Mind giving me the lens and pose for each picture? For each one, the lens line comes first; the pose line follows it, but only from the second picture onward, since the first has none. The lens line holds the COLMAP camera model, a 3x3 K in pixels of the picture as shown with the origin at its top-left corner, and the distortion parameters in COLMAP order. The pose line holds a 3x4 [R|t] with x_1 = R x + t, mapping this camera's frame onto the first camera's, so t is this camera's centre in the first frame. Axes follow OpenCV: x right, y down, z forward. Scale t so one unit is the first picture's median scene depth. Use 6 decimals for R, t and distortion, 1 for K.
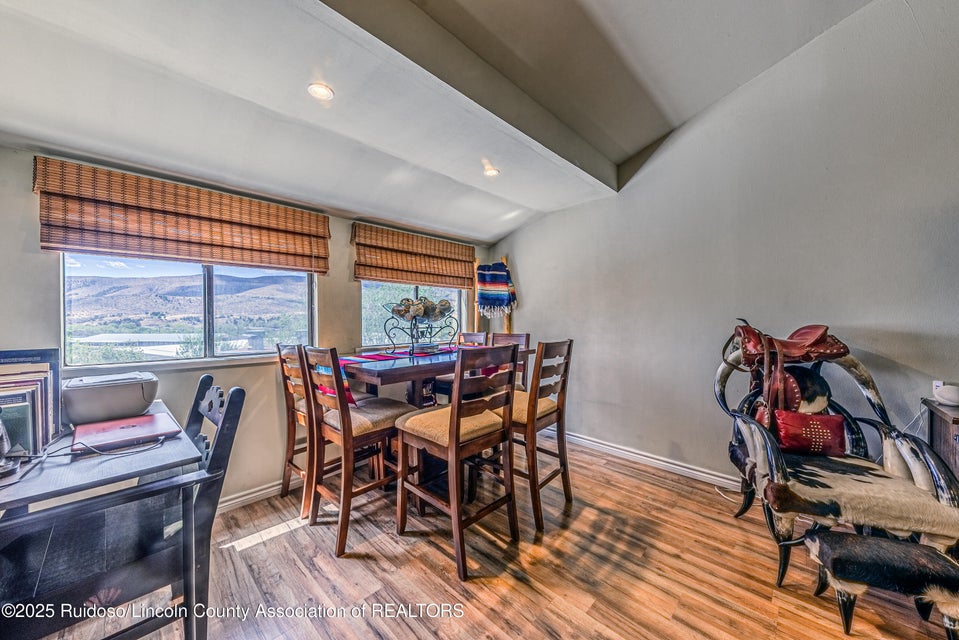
lens RADIAL K [[334.8, 0, 477.9], [0, 334.8, 321.4], [0, 0, 1]] dist [0.009214, -0.003474]
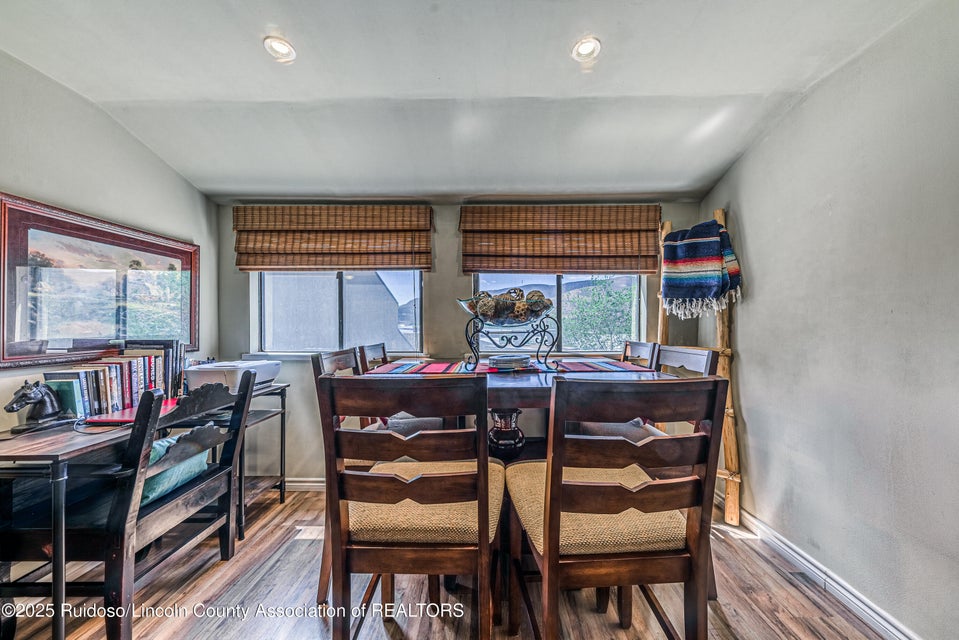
lens RADIAL K [[334.8, 0, 474.2], [0, 334.8, 323.7], [0, 0, 1]] dist [0.009214, -0.003474]
pose [[0.696571, 0.014955, -0.717332, 0.241614], [-0.009565, 0.999887, 0.011558, -0.005915], [0.717424, -0.001190, 0.696636, 0.379565]]
